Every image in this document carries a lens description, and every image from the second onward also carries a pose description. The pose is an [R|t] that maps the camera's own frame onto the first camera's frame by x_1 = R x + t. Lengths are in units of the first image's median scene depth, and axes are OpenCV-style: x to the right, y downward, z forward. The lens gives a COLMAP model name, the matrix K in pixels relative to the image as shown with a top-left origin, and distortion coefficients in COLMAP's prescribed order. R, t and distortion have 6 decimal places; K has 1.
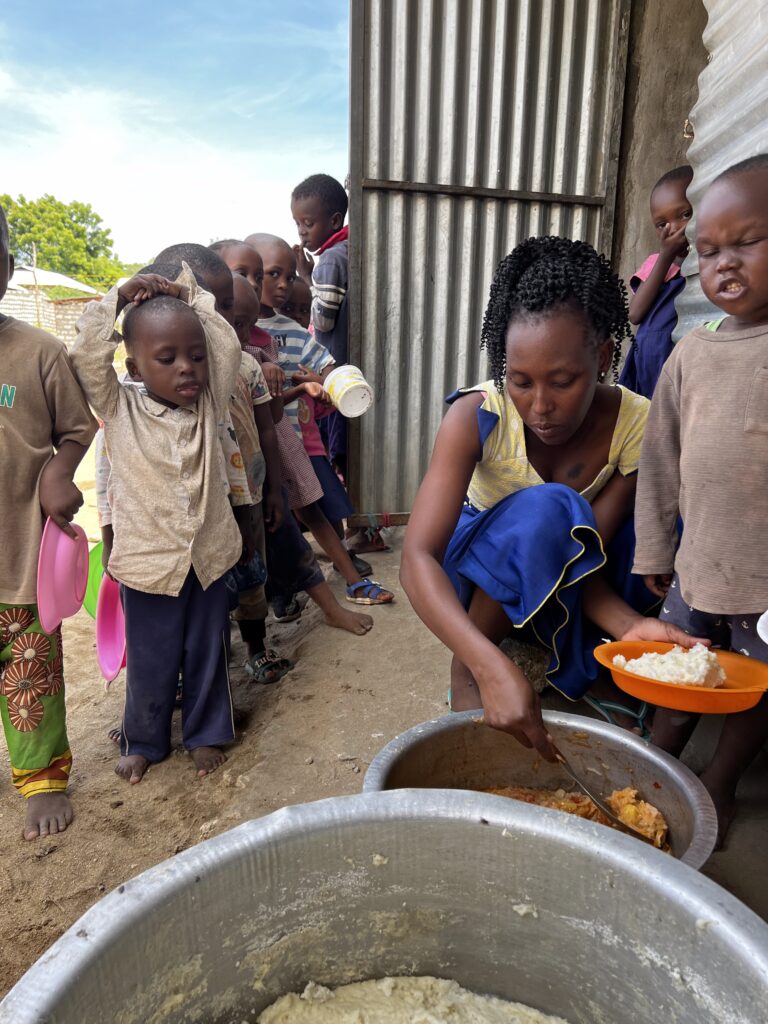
lens RADIAL K [[777.1, 0, 391.3], [0, 777.1, 513.4], [0, 0, 1]] dist [0.051661, -0.066887]
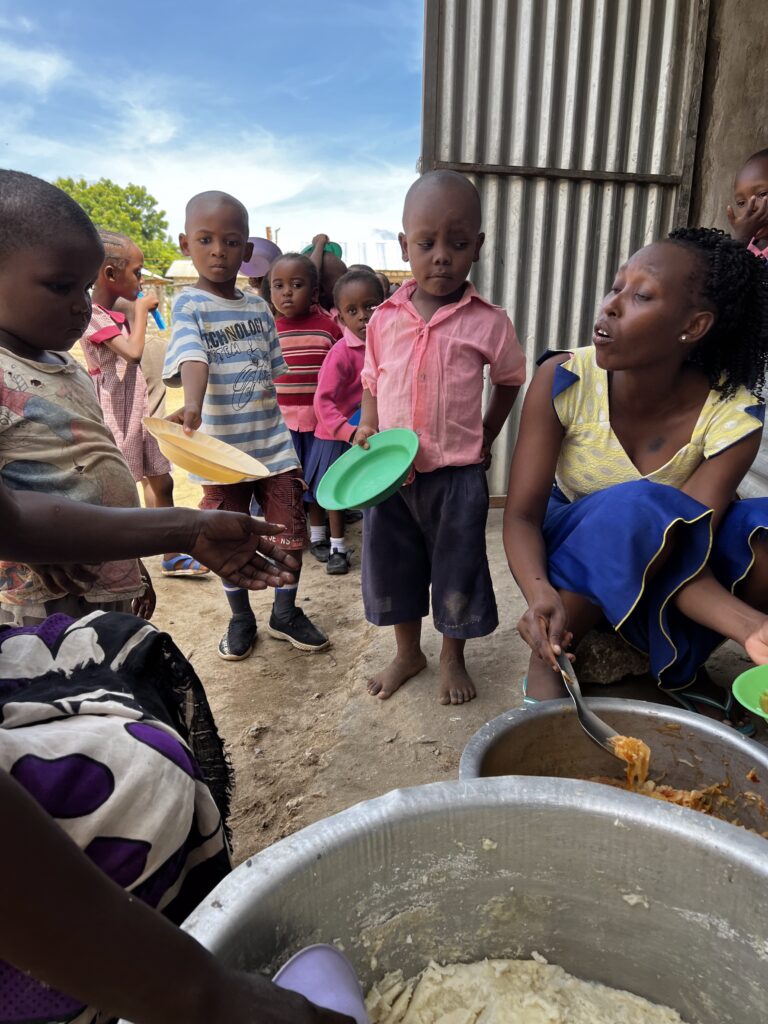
lens RADIAL K [[777.1, 0, 388.8], [0, 777.1, 505.7], [0, 0, 1]] dist [0.051661, -0.066887]
pose [[0.997909, 0.011792, -0.063542, -0.055517], [-0.010861, 0.999829, 0.014980, -0.006923], [0.063708, -0.014259, 0.997867, -0.010182]]
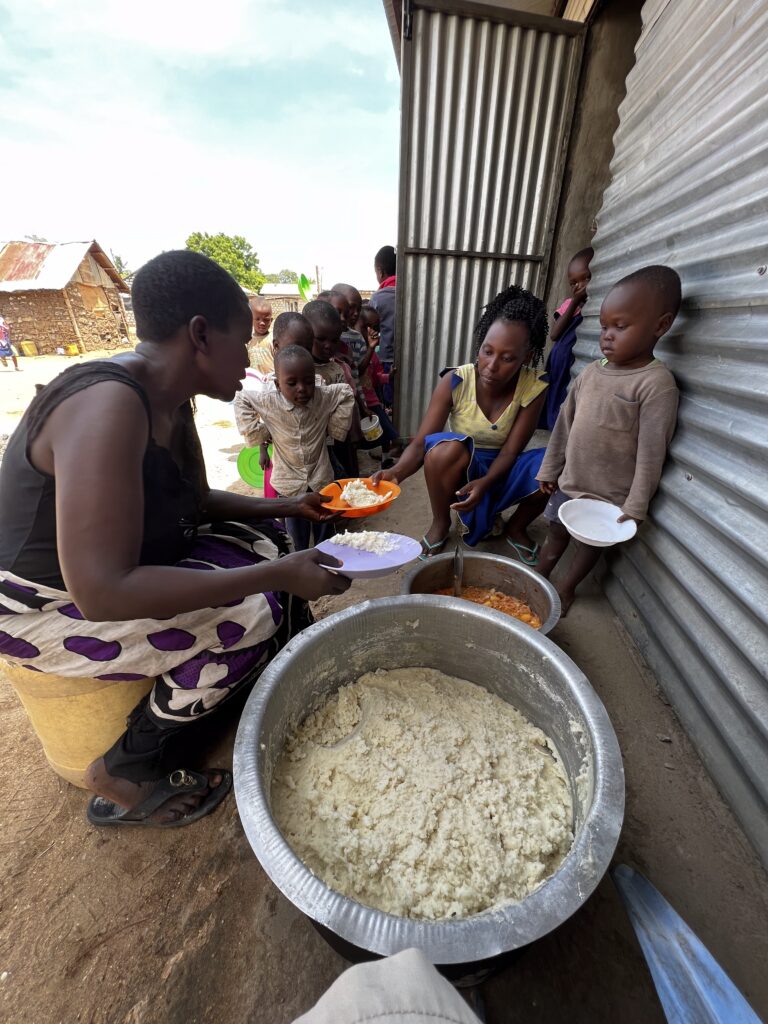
lens RADIAL K [[412.3, 0, 387.2], [0, 412.3, 513.6], [0, 0, 1]] dist [-0.000888, 0.000213]
pose [[0.997916, 0.028225, -0.058018, -0.011013], [-0.014991, 0.976059, 0.216989, -0.089427], [0.062754, -0.215667, 0.974448, -0.080349]]
